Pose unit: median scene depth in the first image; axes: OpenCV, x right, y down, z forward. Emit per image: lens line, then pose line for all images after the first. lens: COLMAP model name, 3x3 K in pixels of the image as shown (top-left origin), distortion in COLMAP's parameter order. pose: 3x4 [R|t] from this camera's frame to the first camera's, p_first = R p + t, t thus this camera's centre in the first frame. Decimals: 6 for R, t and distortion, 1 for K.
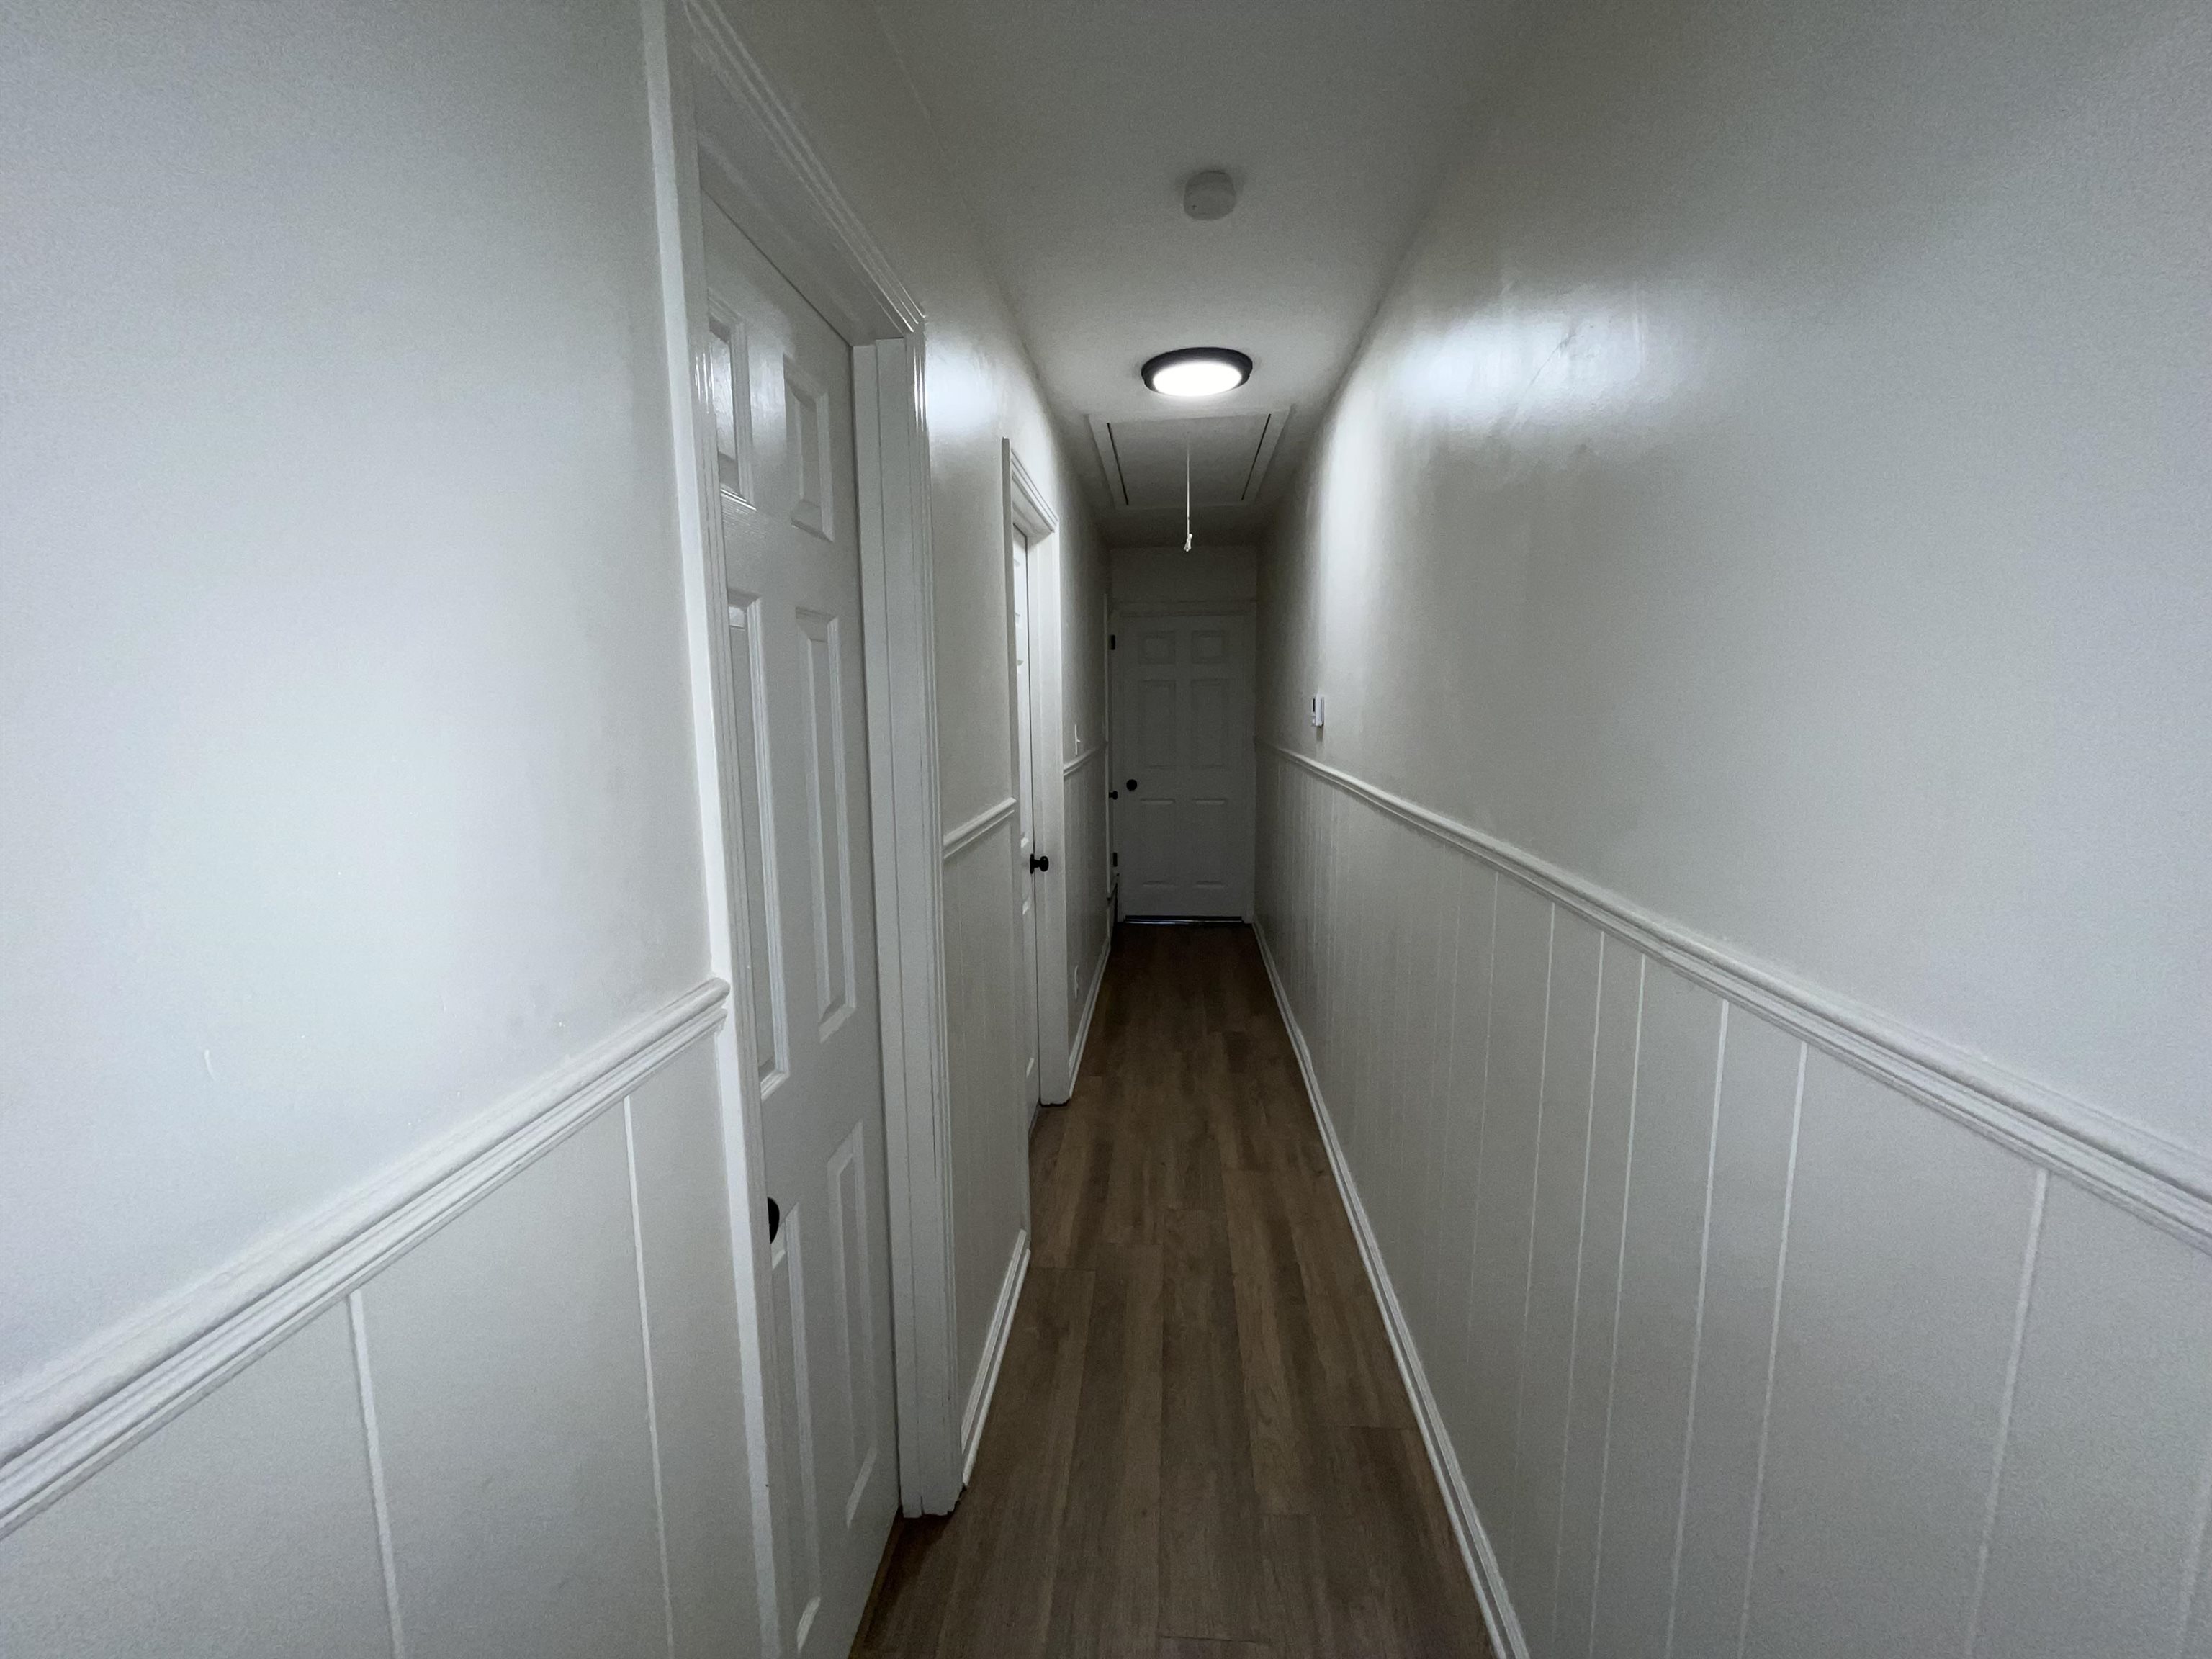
lens RADIAL K [[891.9, 0, 1102.6], [0, 891.9, 824.3], [0, 0, 1]] dist [0.000605, -0.000211]
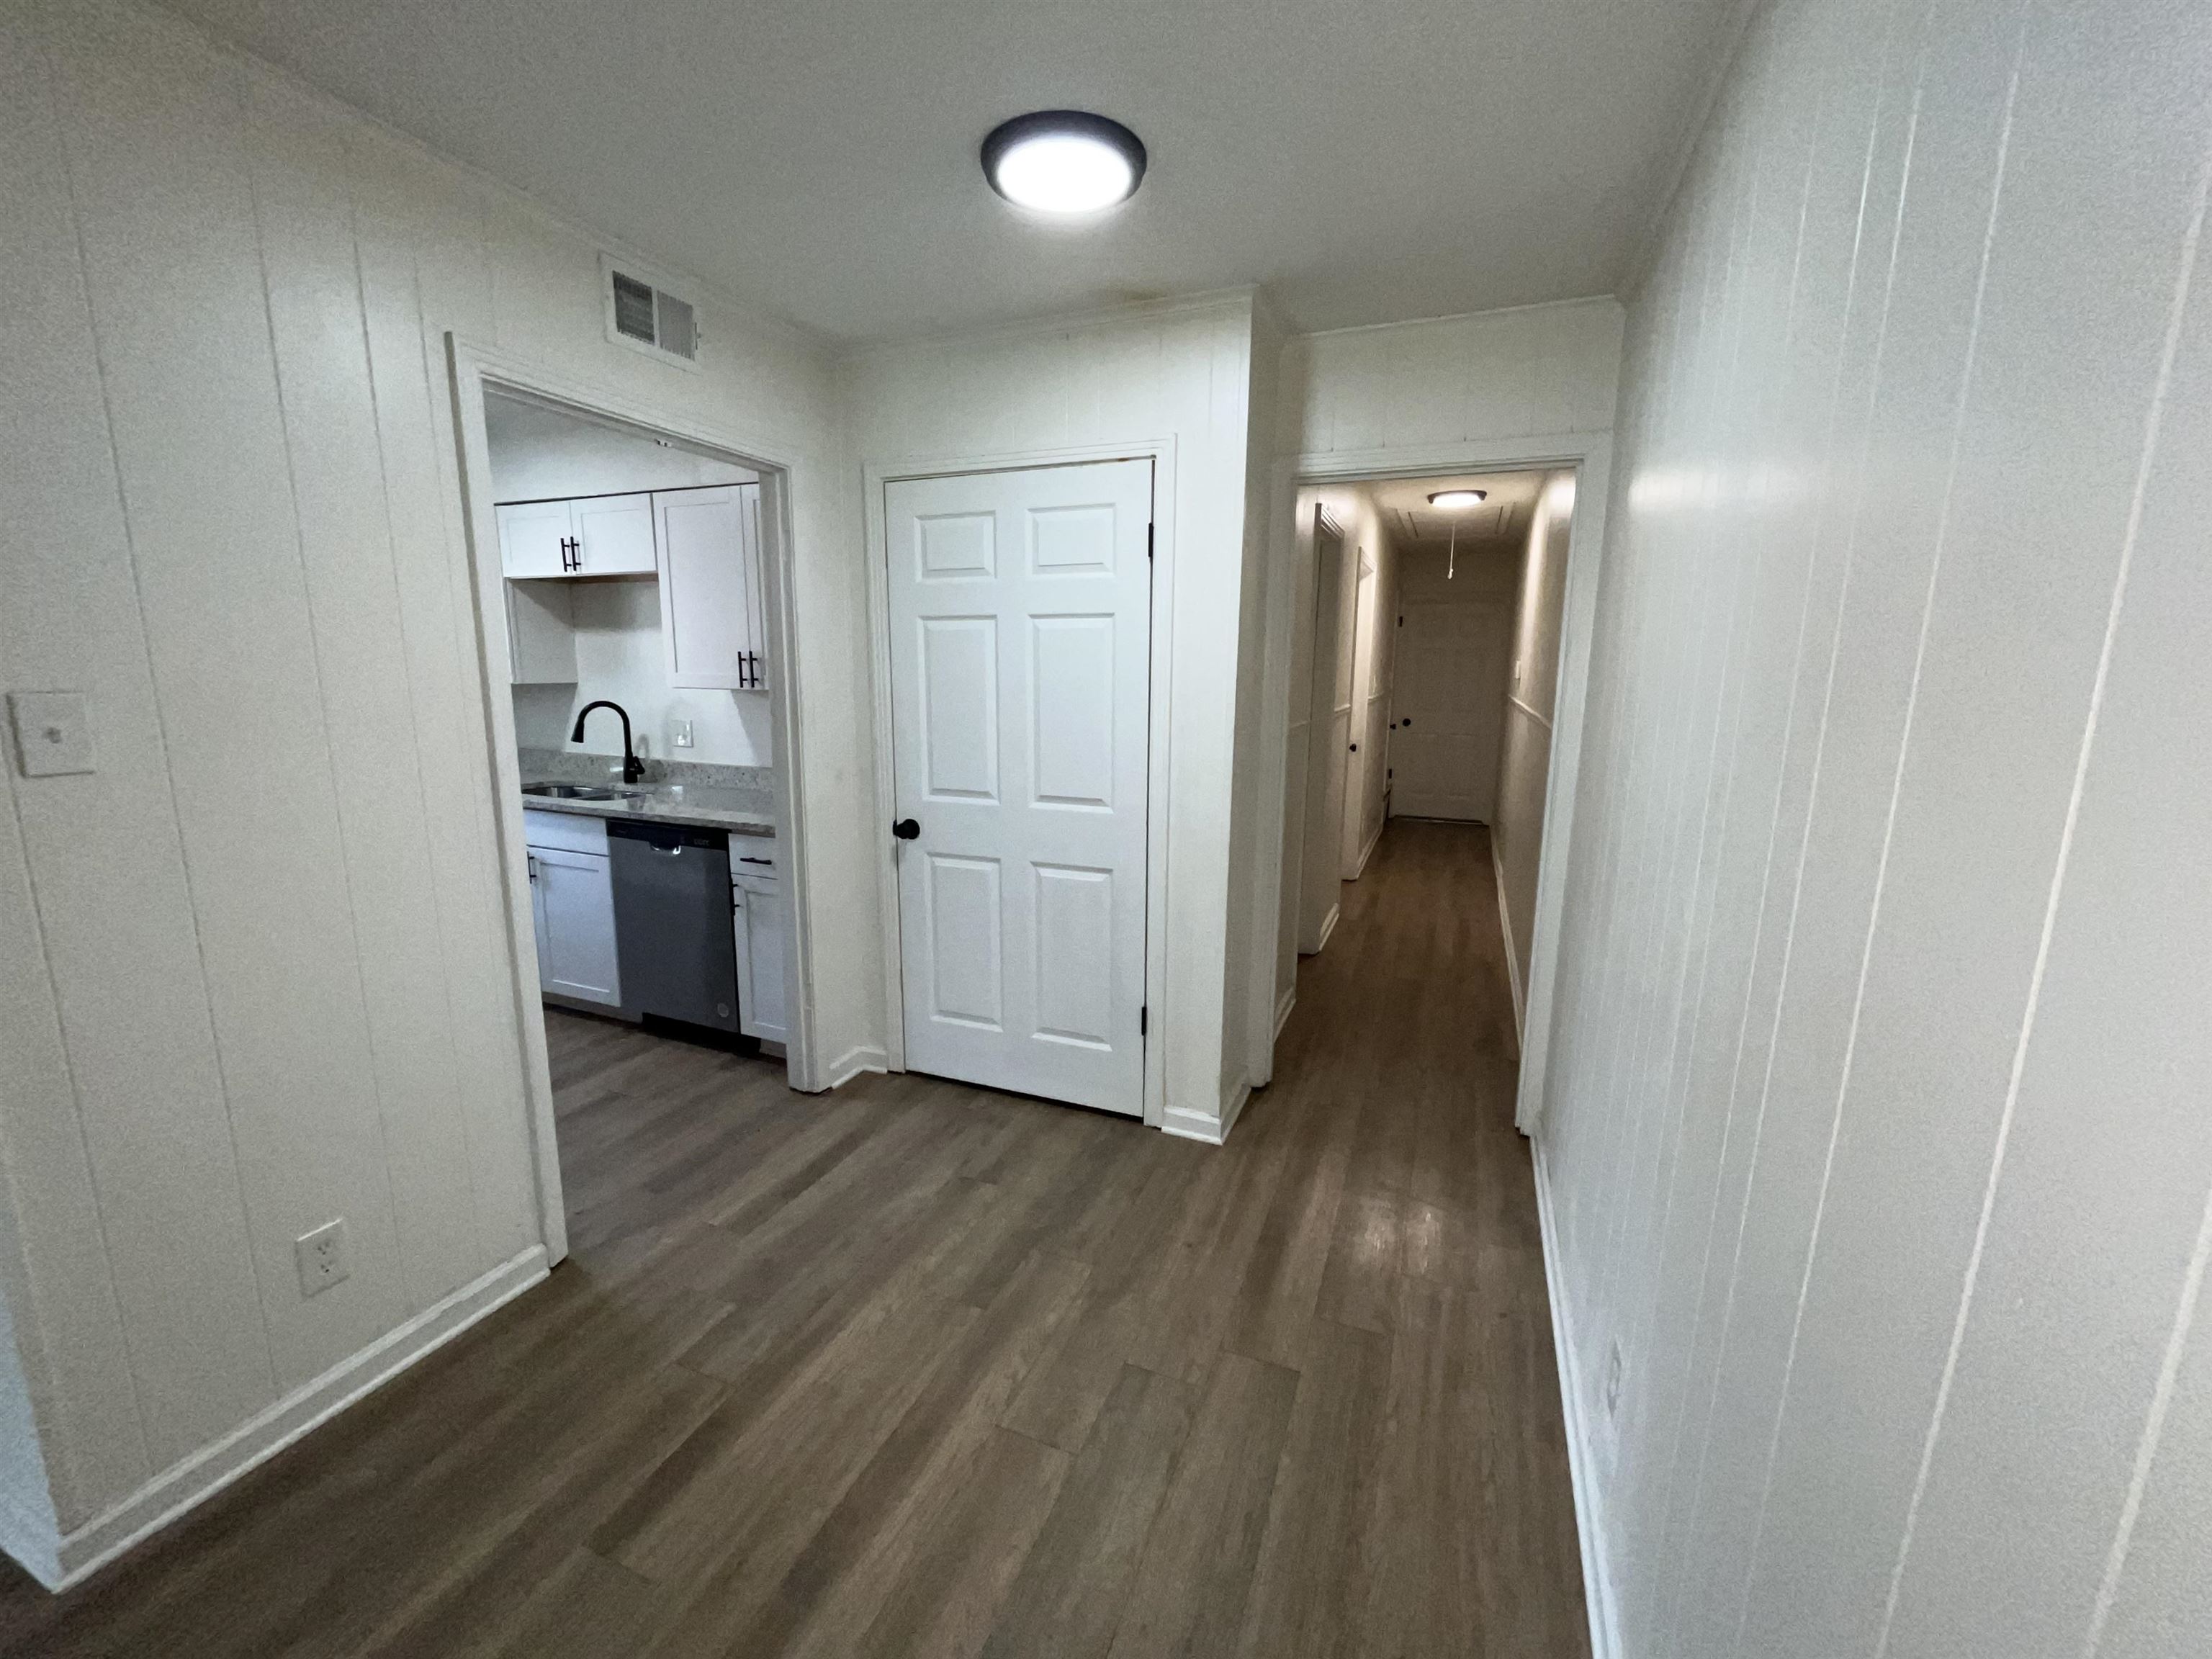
lens RADIAL K [[897.6, 0, 1094.8], [0, 897.6, 826.8], [0, 0, 1]] dist [0.000097, -0.000063]
pose [[0.953439, 0.076060, -0.291836, -0.022119], [-0.062858, 0.996541, 0.054364, 0.147376], [0.294961, -0.033489, 0.954922, -1.034081]]
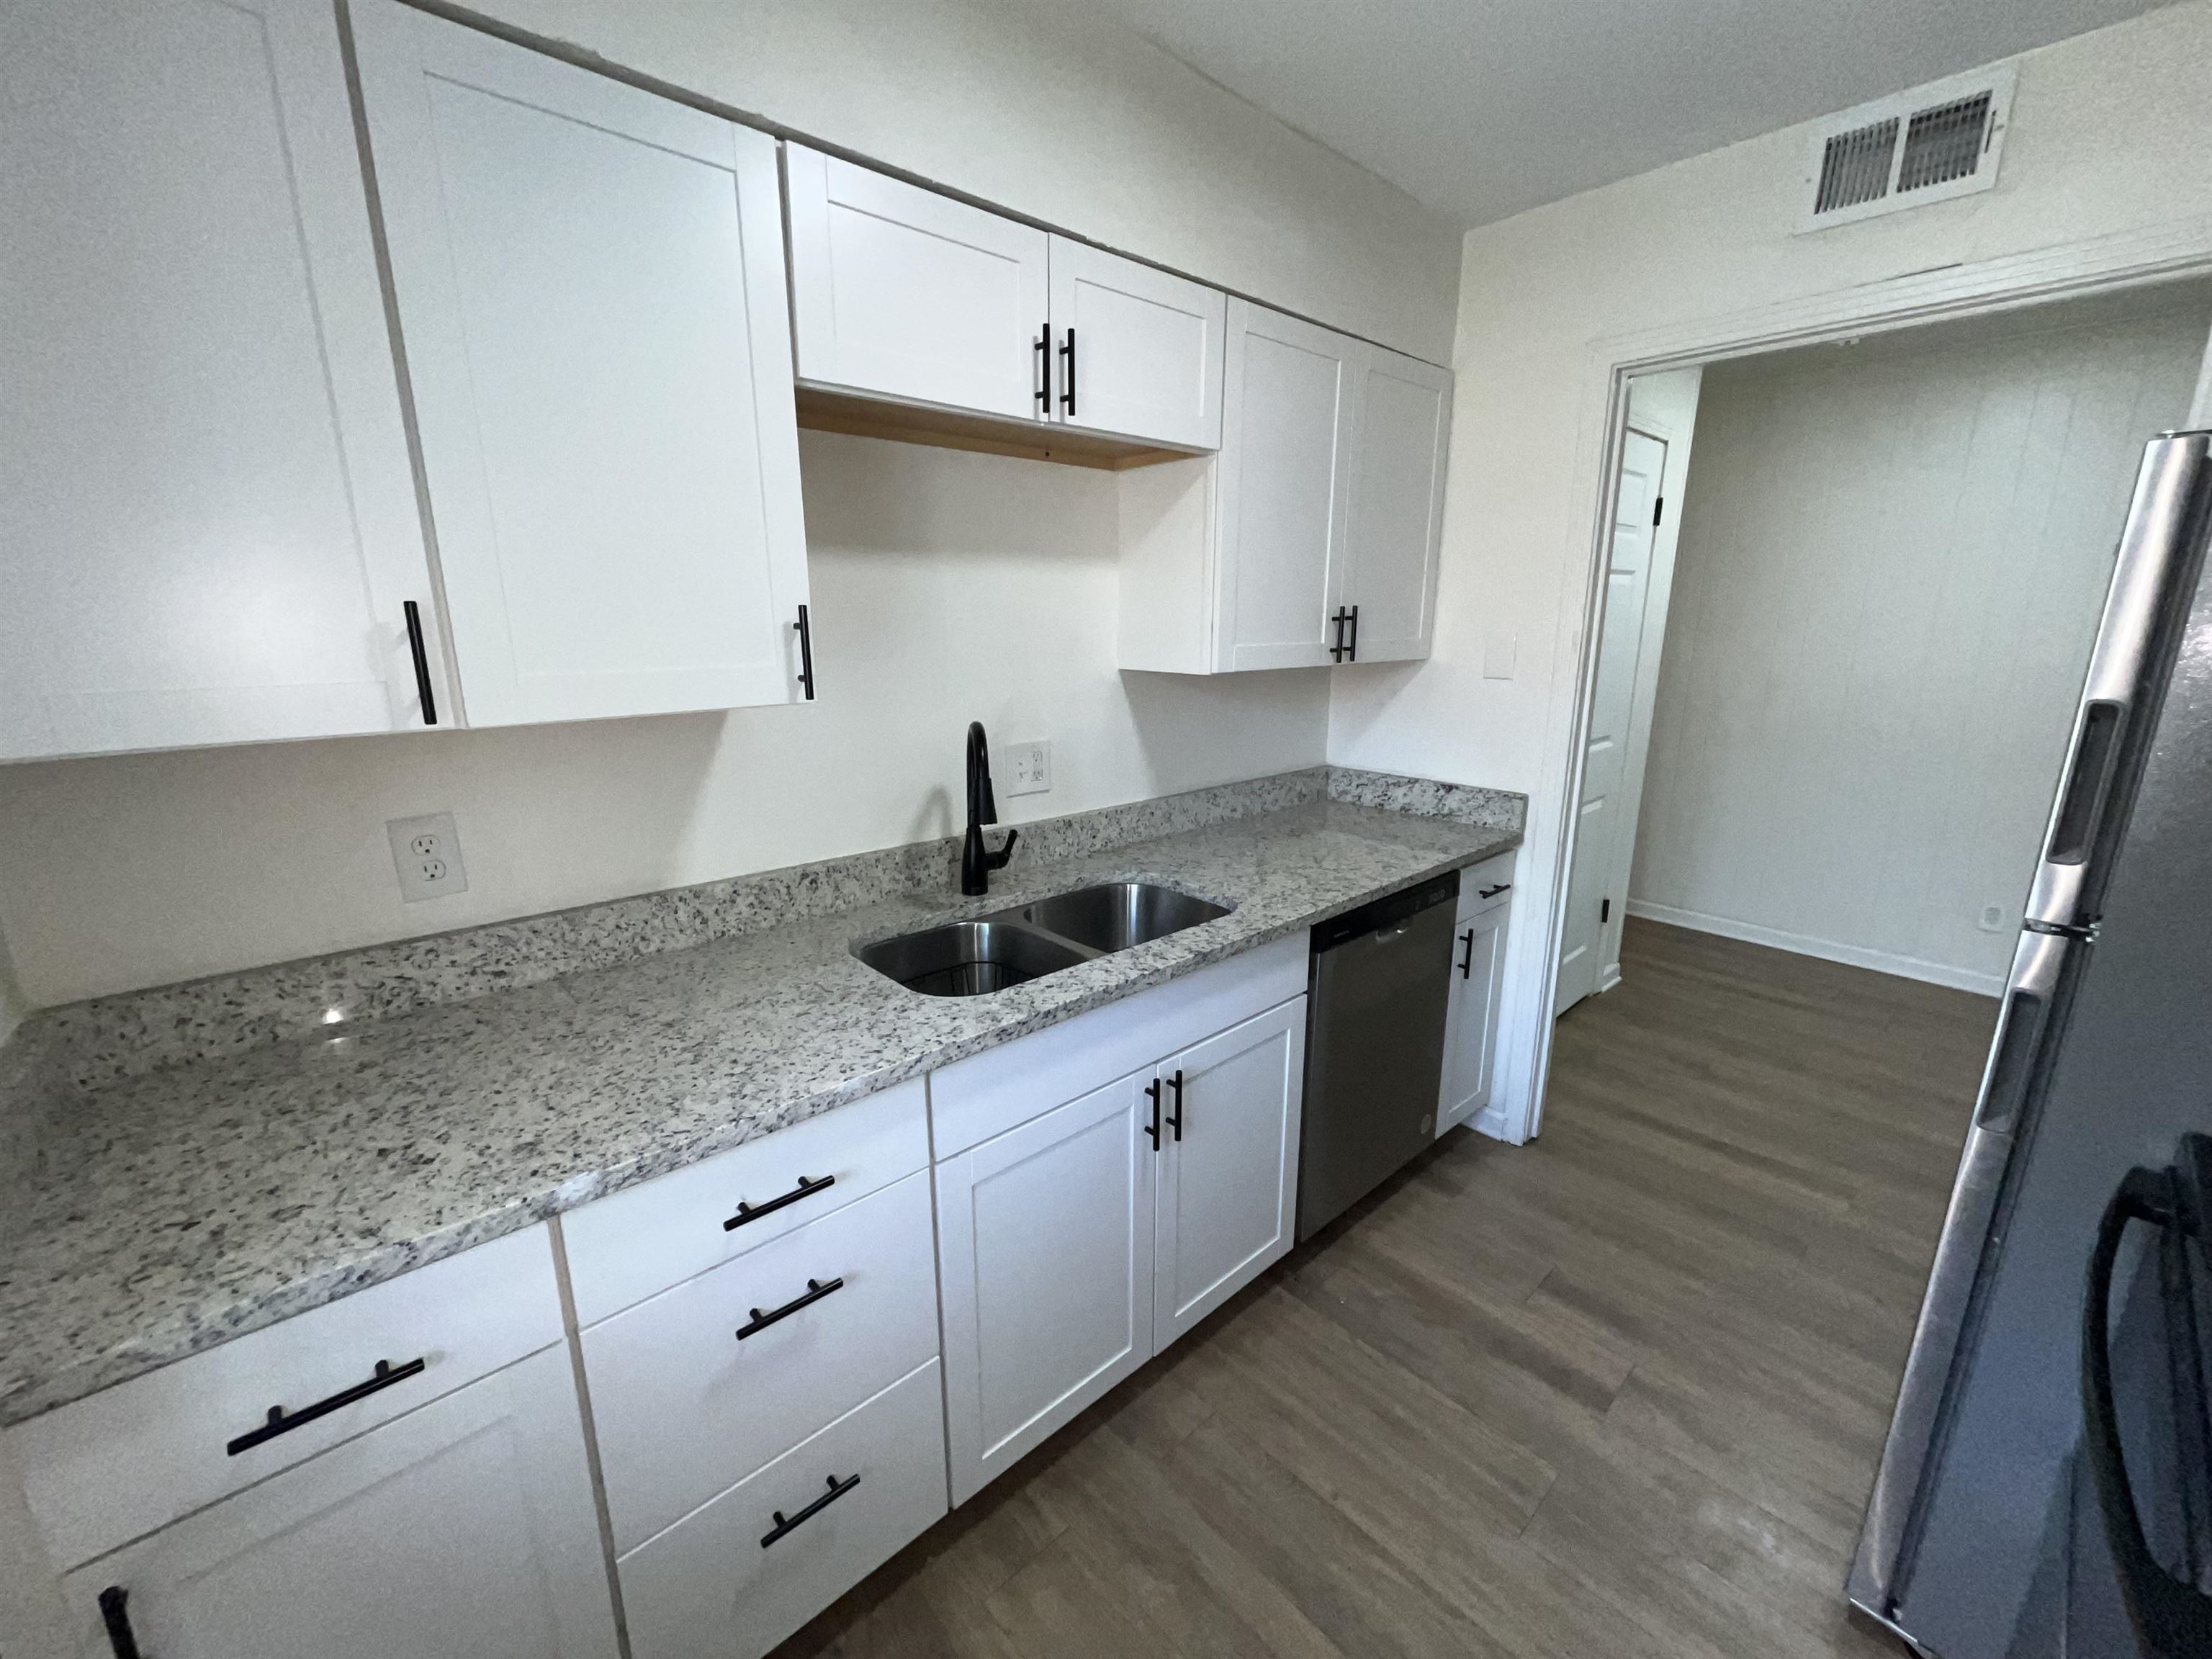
lens RADIAL K [[891.9, 0, 1102.6], [0, 891.9, 824.3], [0, 0, 1]] dist [0.000605, -0.000211]
pose [[0.676945, -0.161627, 0.718068, -1.384020], [0.092843, 0.986550, 0.134533, 0.080098], [-0.730154, -0.024404, 0.682846, -0.470947]]
